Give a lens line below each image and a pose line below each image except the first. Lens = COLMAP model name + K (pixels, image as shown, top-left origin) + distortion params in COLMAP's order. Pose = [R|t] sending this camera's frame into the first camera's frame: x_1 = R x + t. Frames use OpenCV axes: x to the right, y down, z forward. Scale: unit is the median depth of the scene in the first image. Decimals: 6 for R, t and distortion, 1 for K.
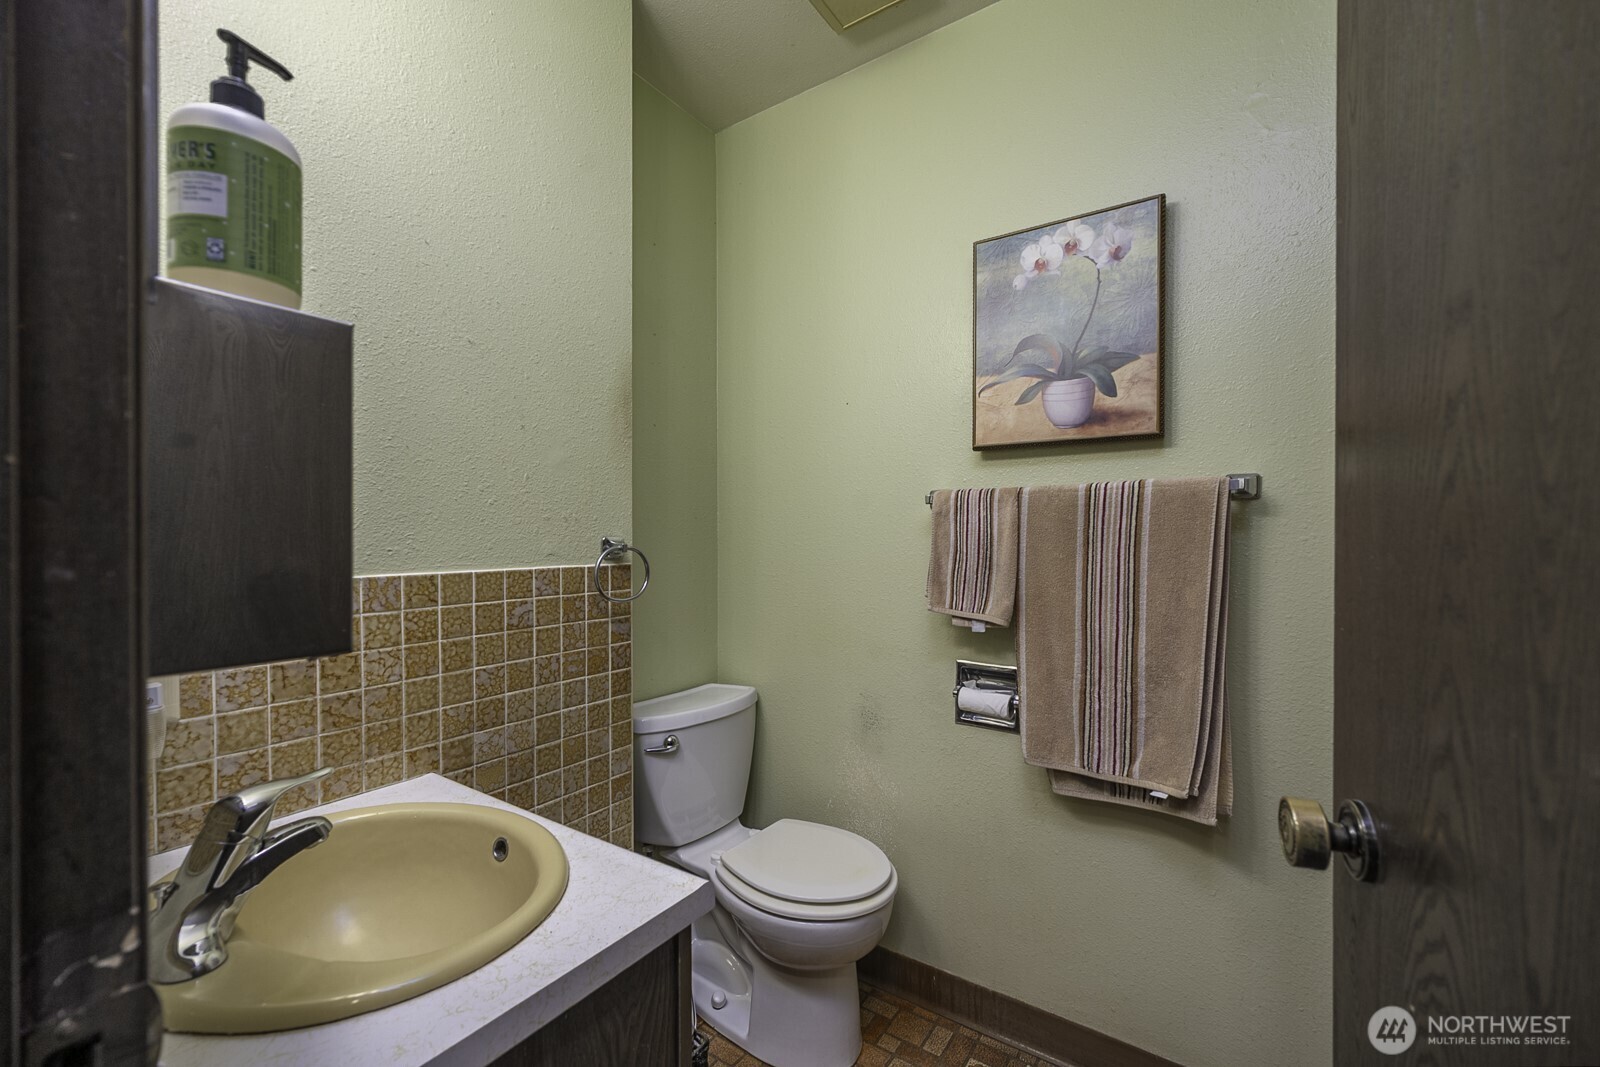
lens RADIAL K [[647.0, 0, 799.8], [0, 647.0, 543.0], [0, 0, 1]] dist [-0.001985, -0.000181]
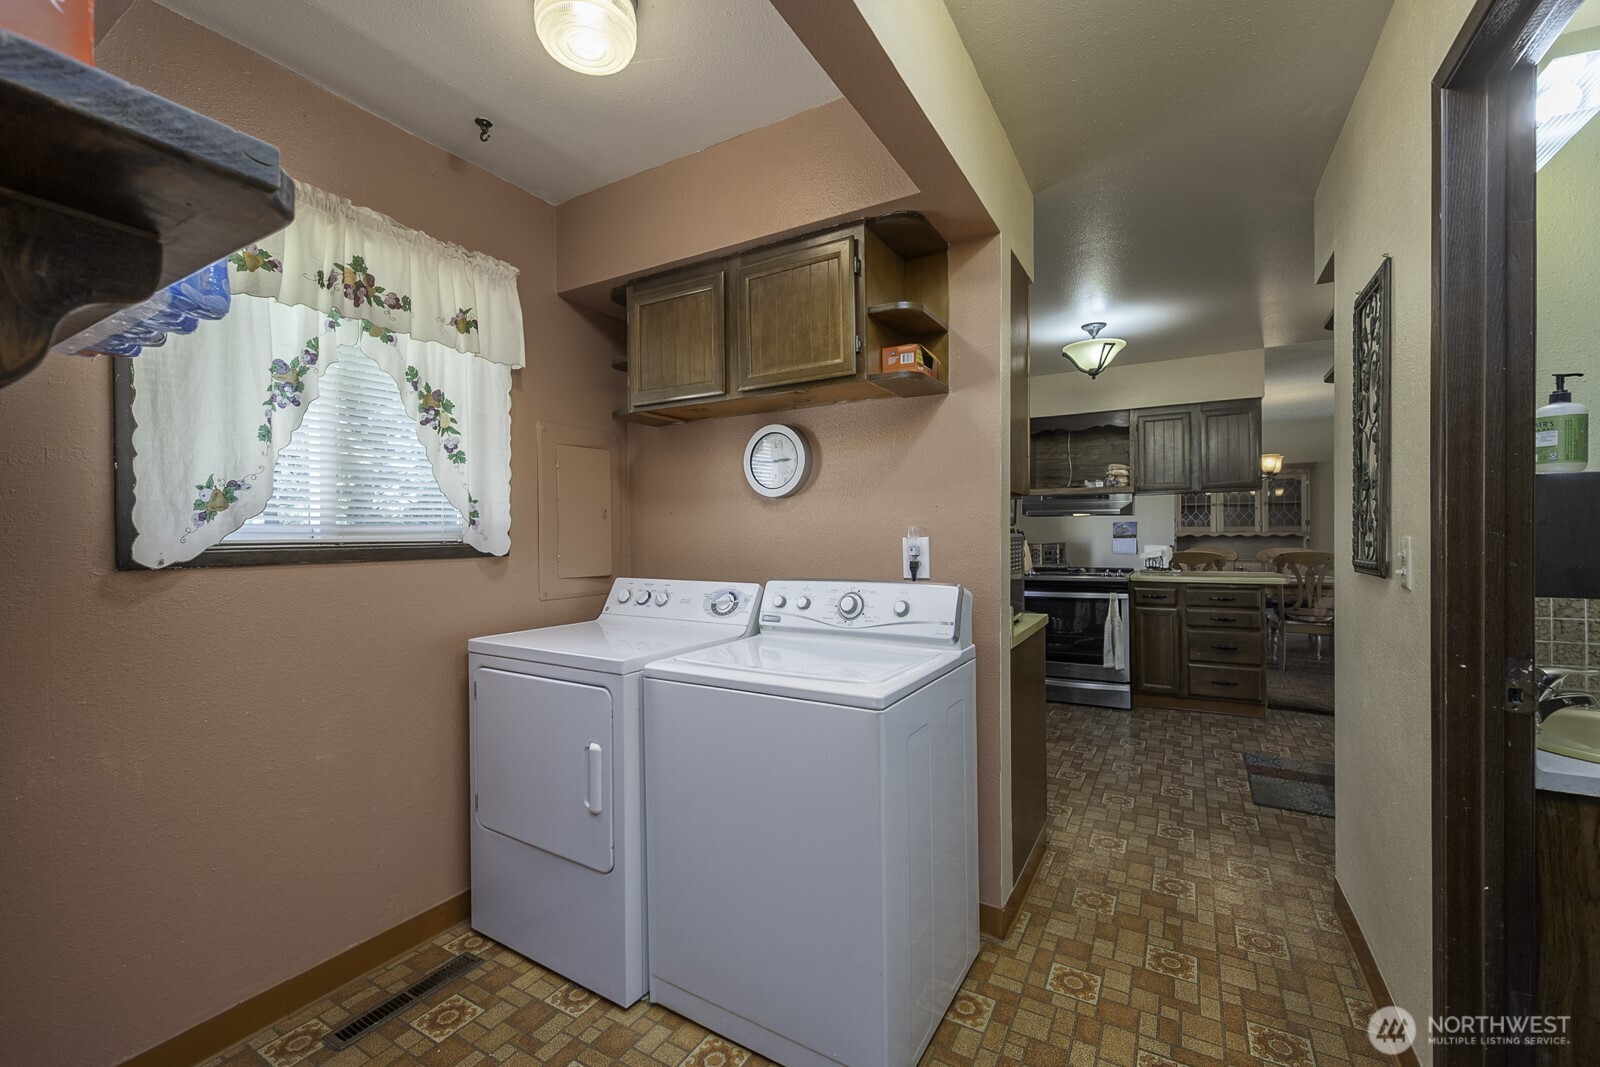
lens RADIAL K [[647.0, 0, 800.8], [0, 647.0, 536.3], [0, 0, 1]] dist [-0.001985, -0.000181]
pose [[0.065396, 0.002089, -0.997857, 1.140854], [-0.000408, 0.999998, 0.002067, -0.059003], [0.997859, 0.000272, 0.065396, -1.649834]]
